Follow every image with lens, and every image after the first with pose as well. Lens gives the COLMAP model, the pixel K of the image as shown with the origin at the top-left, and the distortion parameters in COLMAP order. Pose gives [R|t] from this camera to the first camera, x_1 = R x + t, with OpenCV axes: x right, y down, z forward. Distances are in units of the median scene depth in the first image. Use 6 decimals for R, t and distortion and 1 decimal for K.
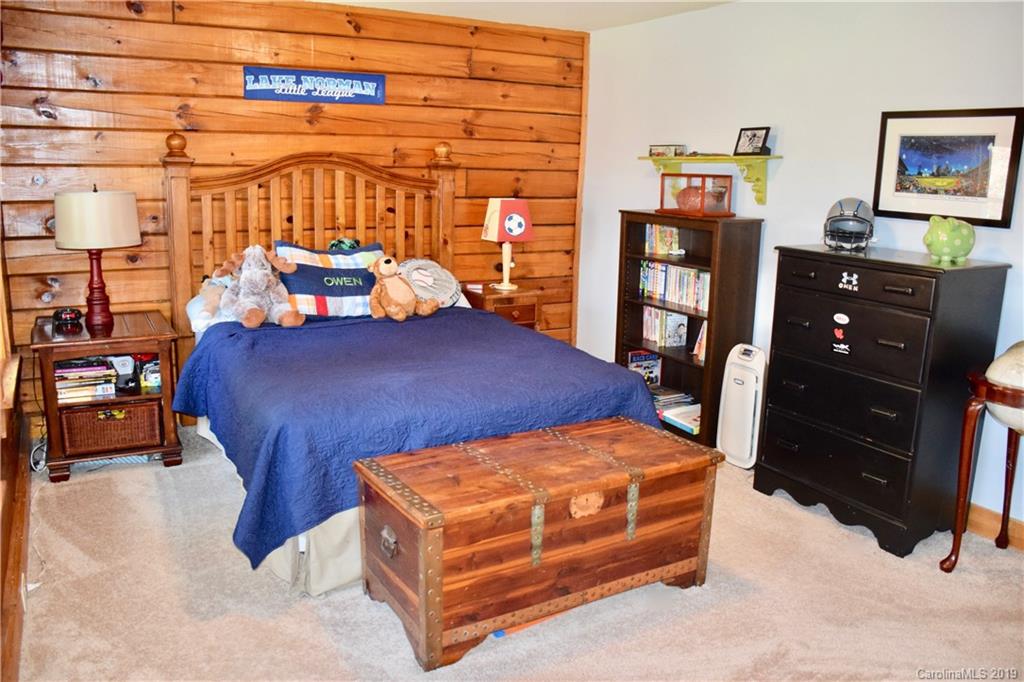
lens RADIAL K [[805.1, 0, 520.7], [0, 805.1, 344.2], [0, 0, 1]] dist [-0.141865, 0.100033]
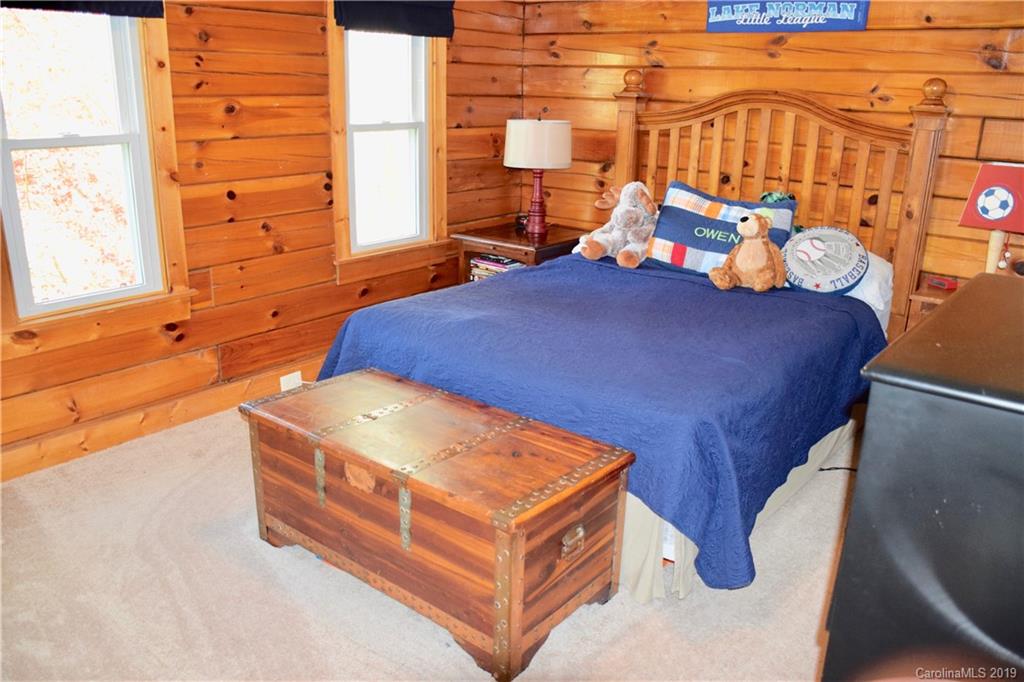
lens RADIAL K [[805.1, 0, 512.9], [0, 805.1, 345.5], [0, 0, 1]] dist [-0.141865, 0.100033]
pose [[0.352480, 0.273254, -0.895036, 0.527134], [-0.211070, 0.954989, 0.208434, -0.097255], [0.911706, 0.115447, 0.394291, 0.450490]]
